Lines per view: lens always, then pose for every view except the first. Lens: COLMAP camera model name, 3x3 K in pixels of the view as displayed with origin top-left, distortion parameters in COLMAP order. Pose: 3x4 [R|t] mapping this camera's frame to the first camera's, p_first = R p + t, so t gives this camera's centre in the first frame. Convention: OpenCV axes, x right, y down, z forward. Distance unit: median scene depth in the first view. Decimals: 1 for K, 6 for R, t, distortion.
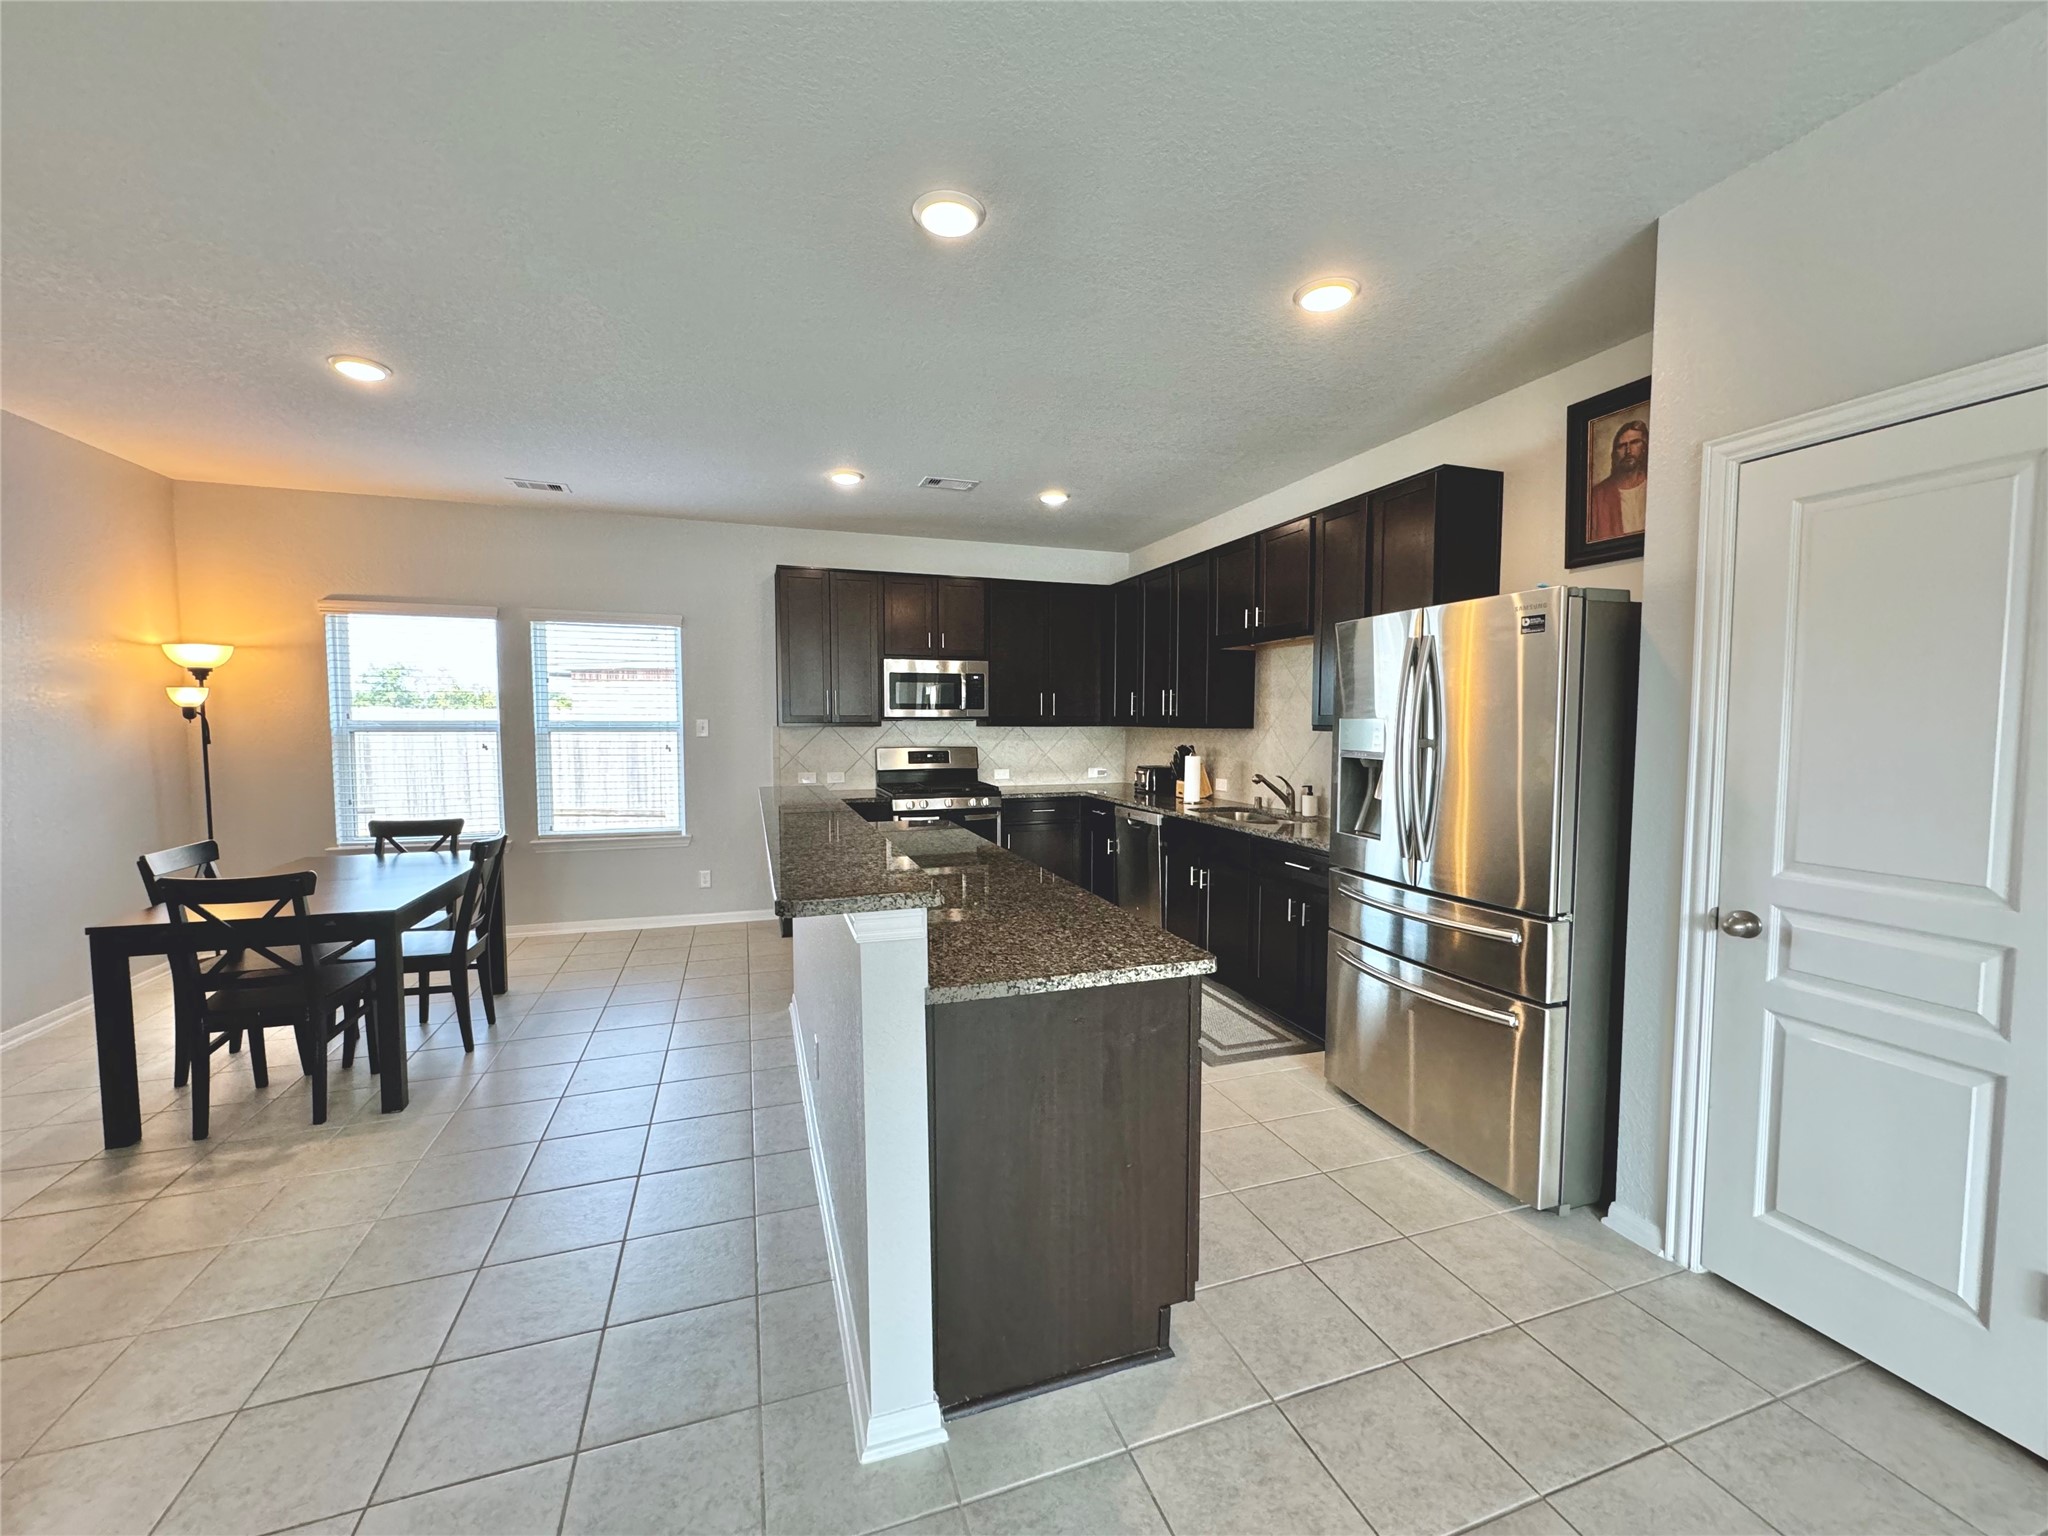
lens RADIAL K [[814.2, 0, 1020.5], [0, 814.2, 773.1], [0, 0, 1]] dist [-0.003329, -0.000019]
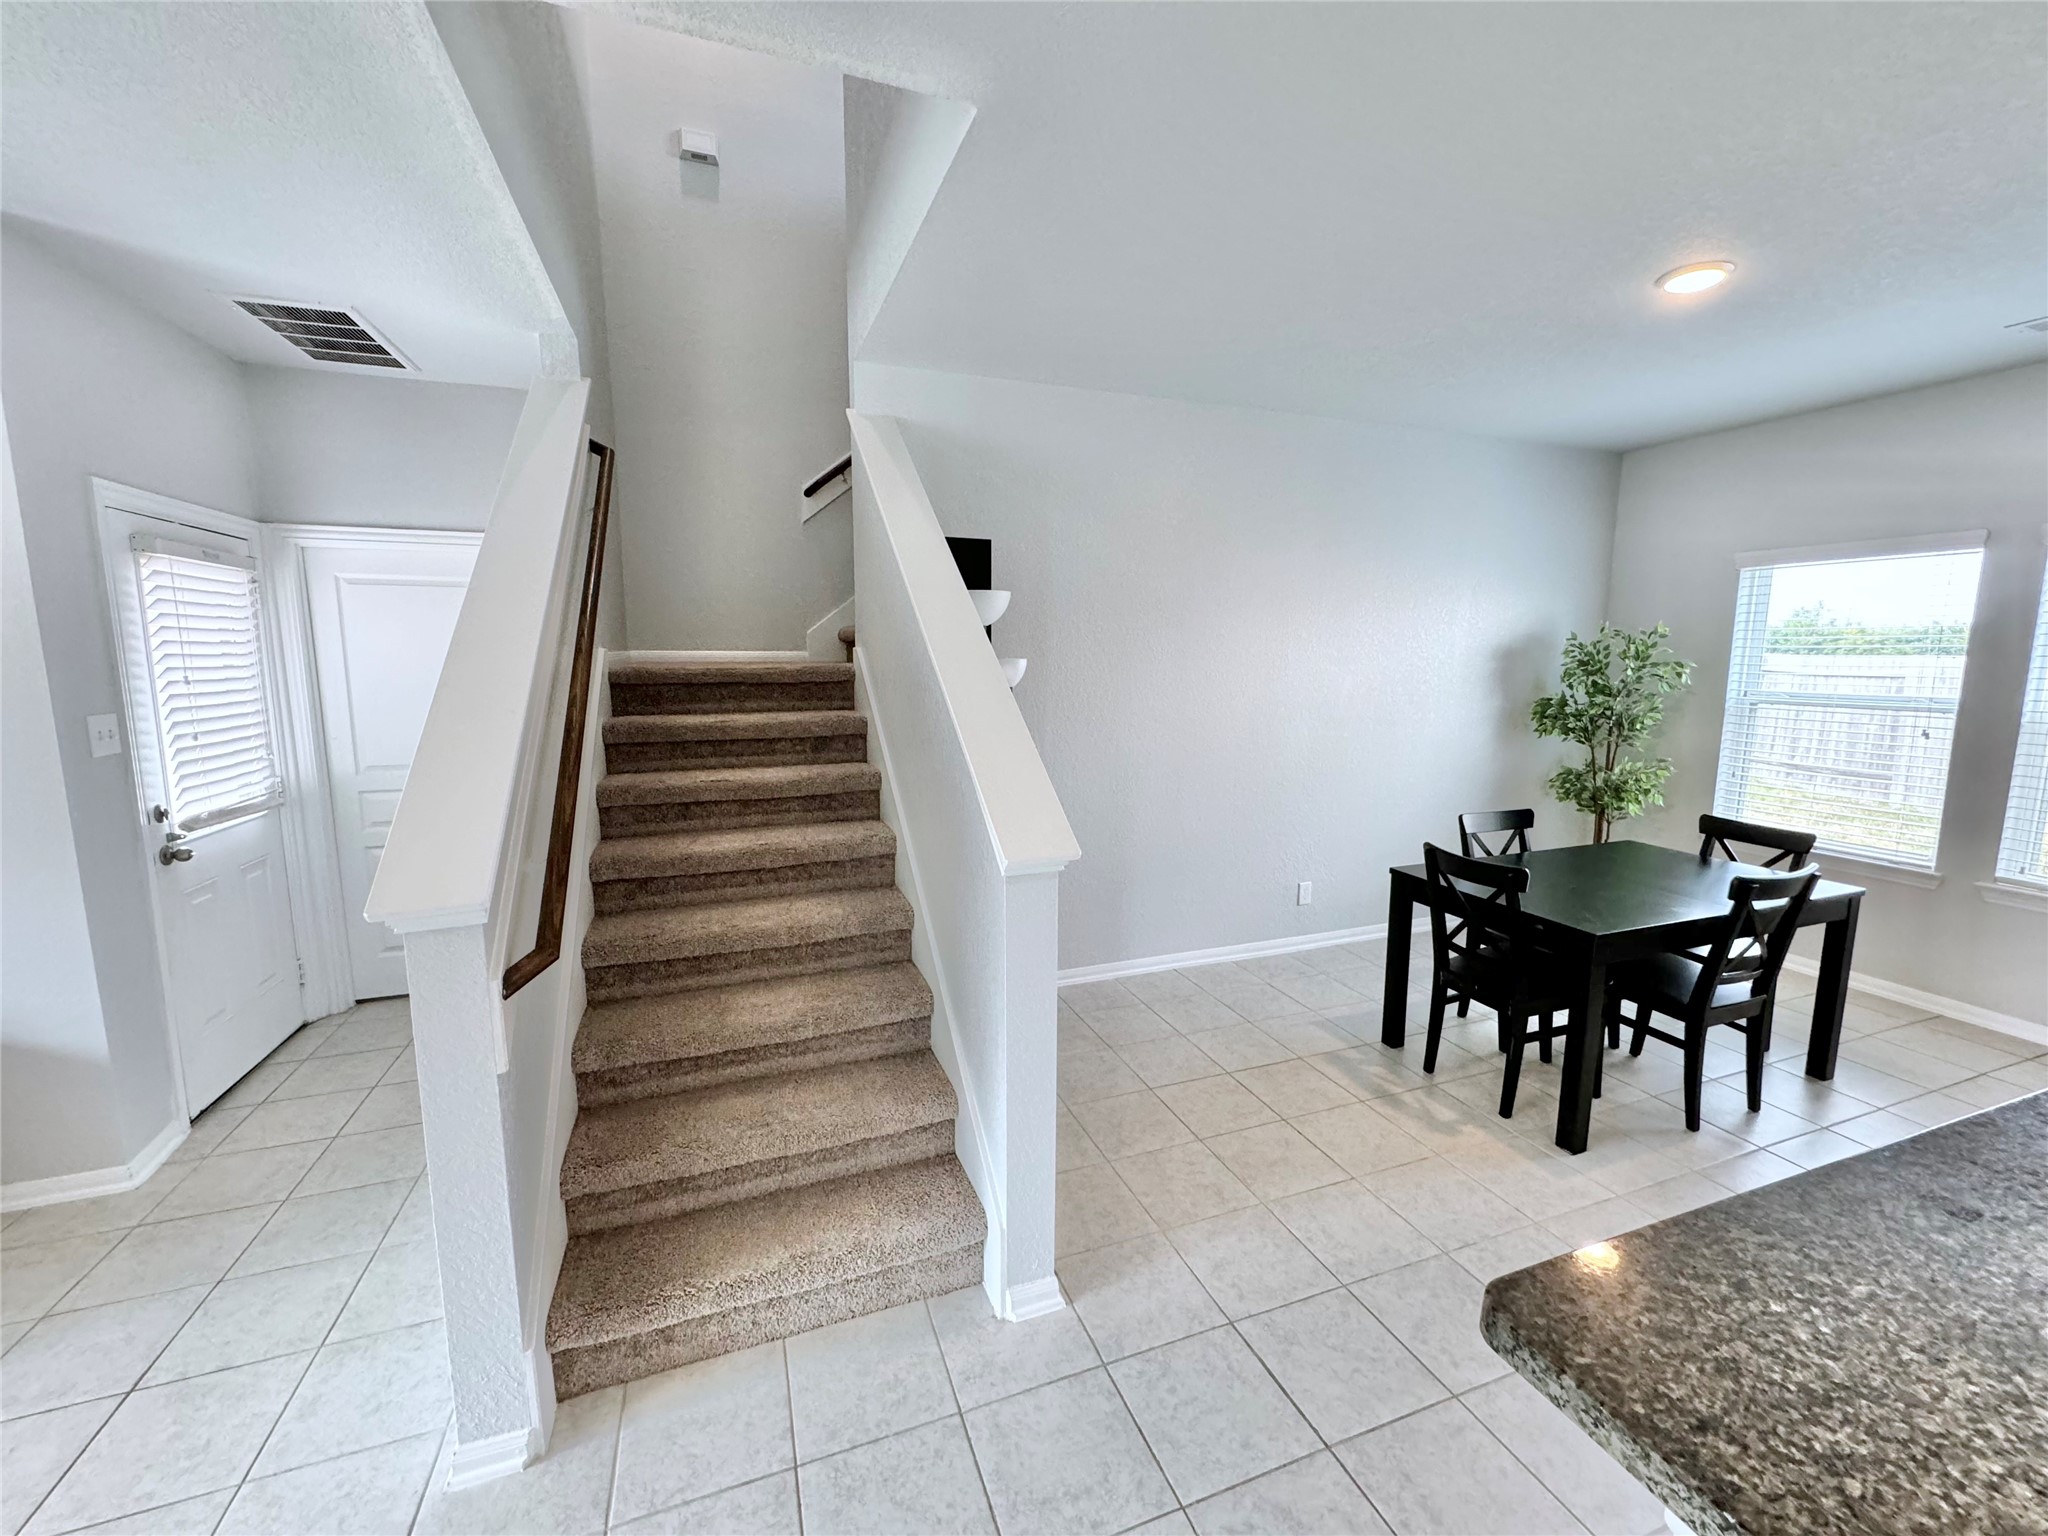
lens RADIAL K [[814.2, 0, 1028.1], [0, 814.2, 772.0], [0, 0, 1]] dist [-0.003329, -0.000019]
pose [[0.021782, 0.143792, -0.989368, 0.043732], [-0.069258, 0.987443, 0.141987, -0.081340], [0.997361, 0.065429, 0.031467, 0.341598]]
